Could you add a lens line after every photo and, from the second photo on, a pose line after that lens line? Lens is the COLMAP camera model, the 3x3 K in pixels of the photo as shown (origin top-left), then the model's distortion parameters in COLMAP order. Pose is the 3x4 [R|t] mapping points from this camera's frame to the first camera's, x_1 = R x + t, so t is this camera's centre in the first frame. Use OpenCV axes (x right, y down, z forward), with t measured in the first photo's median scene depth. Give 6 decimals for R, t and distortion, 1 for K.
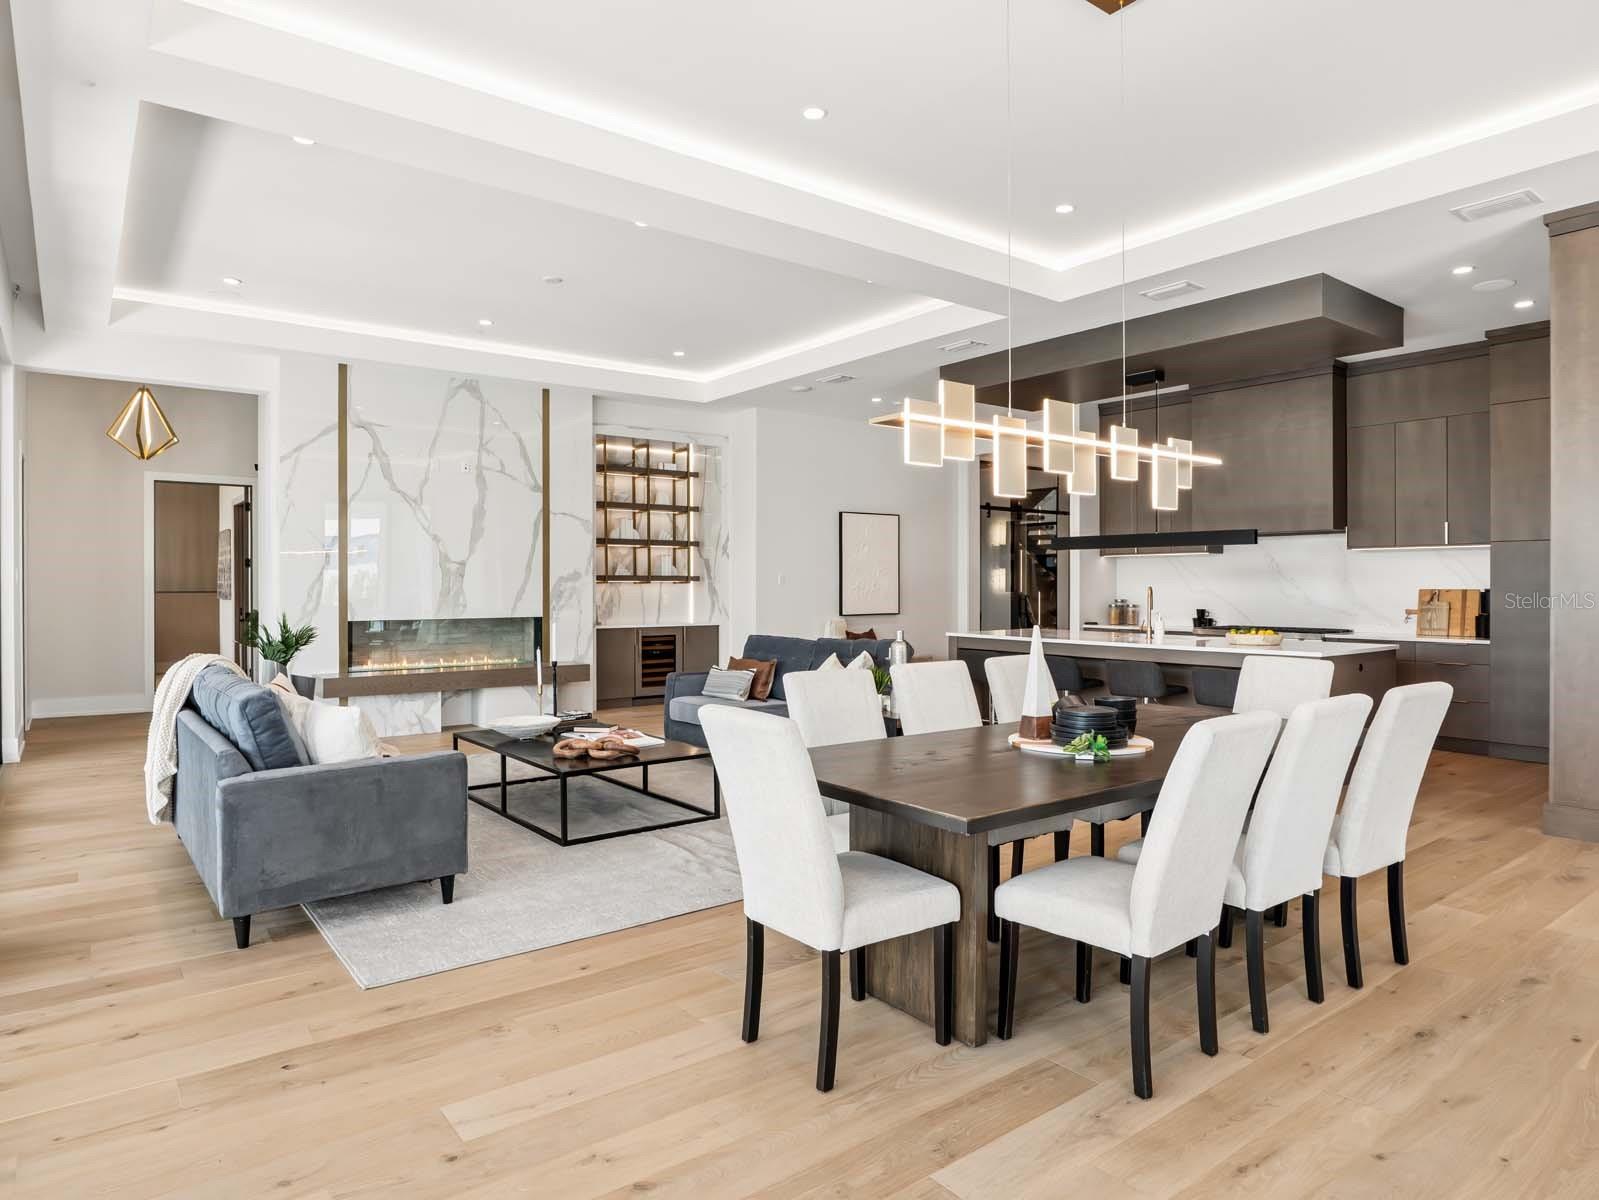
lens RADIAL K [[958.9, 0, 797.3], [0, 958.9, 590.5], [0, 0, 1]] dist [-0.026639, 0.003621]
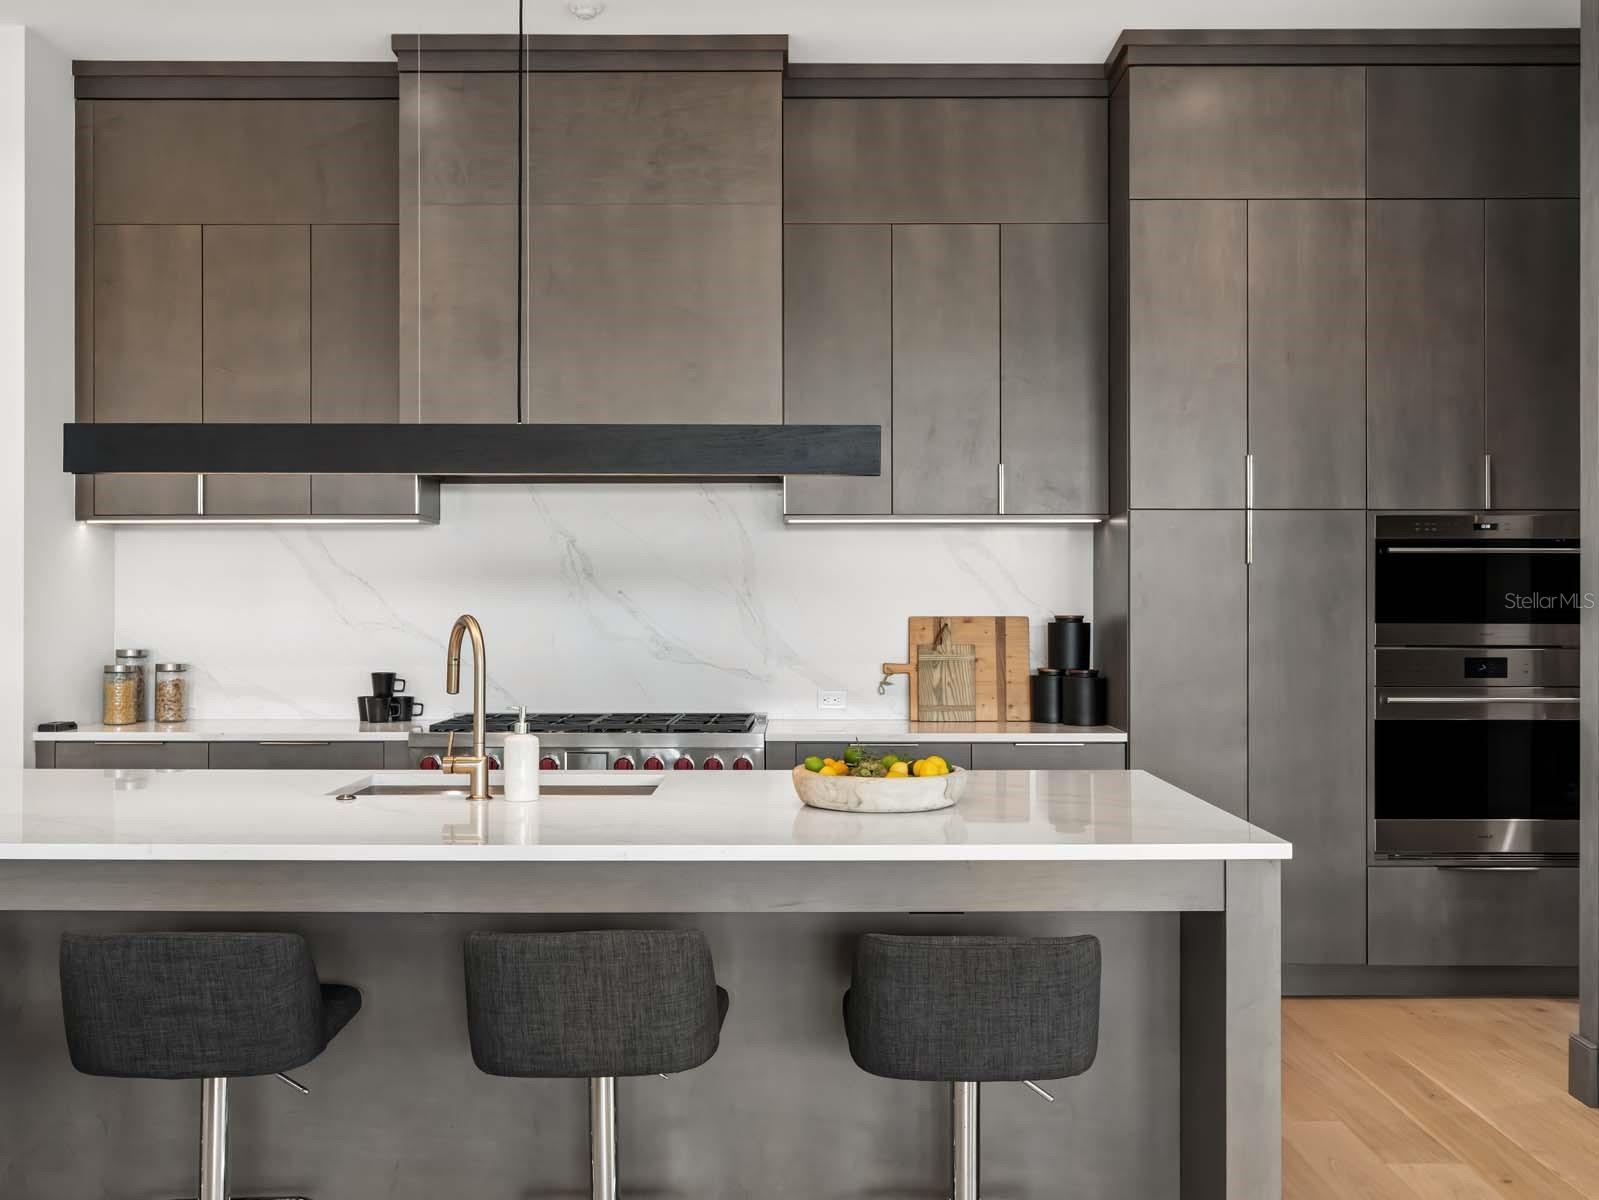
lens RADIAL K [[1542.2, 0, 797.7], [0, 1542.2, 597.0], [0, 0, 1]] dist [0.001333, 0.000000]
pose [[0.614870, 0.003770, 0.788619, 0.057076], [0.004758, 0.999953, -0.008490, -0.004391], [-0.788614, 0.008972, 0.614823, 0.565366]]
